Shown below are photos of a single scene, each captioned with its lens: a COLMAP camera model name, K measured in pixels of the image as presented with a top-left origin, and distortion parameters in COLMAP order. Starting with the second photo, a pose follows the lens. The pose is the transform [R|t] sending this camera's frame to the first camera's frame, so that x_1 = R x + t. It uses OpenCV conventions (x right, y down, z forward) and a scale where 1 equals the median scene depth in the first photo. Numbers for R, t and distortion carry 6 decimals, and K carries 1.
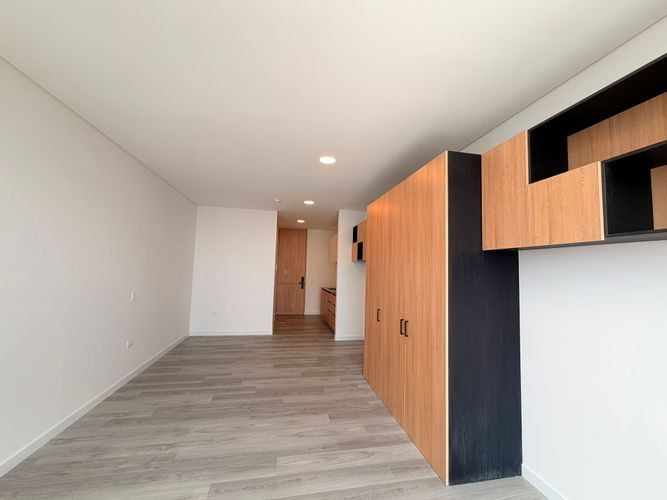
lens RADIAL K [[263.0, 0, 333.4], [0, 263.0, 248.6], [0, 0, 1]] dist [-0.003319, -0.000021]
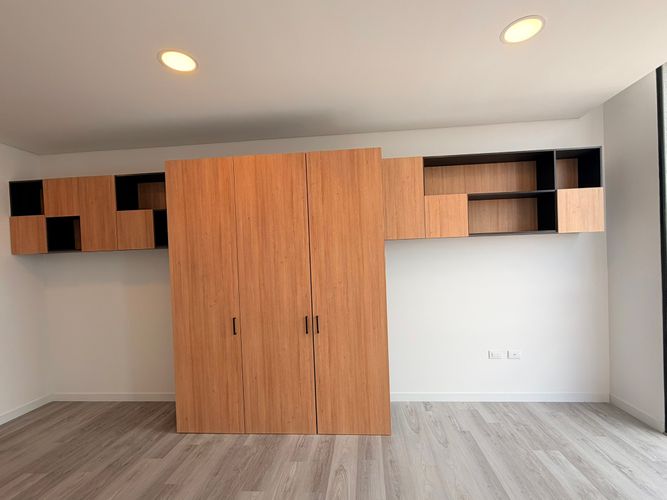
lens RADIAL K [[311.1, 0, 340.5], [0, 311.1, 263.3], [0, 0, 1]] dist [0.000708, -0.000022]
pose [[0.277890, -0.046999, 0.959463, -0.747644], [-0.030312, 0.997876, 0.057660, 0.032304], [-0.960135, -0.045106, 0.275875, 0.670290]]
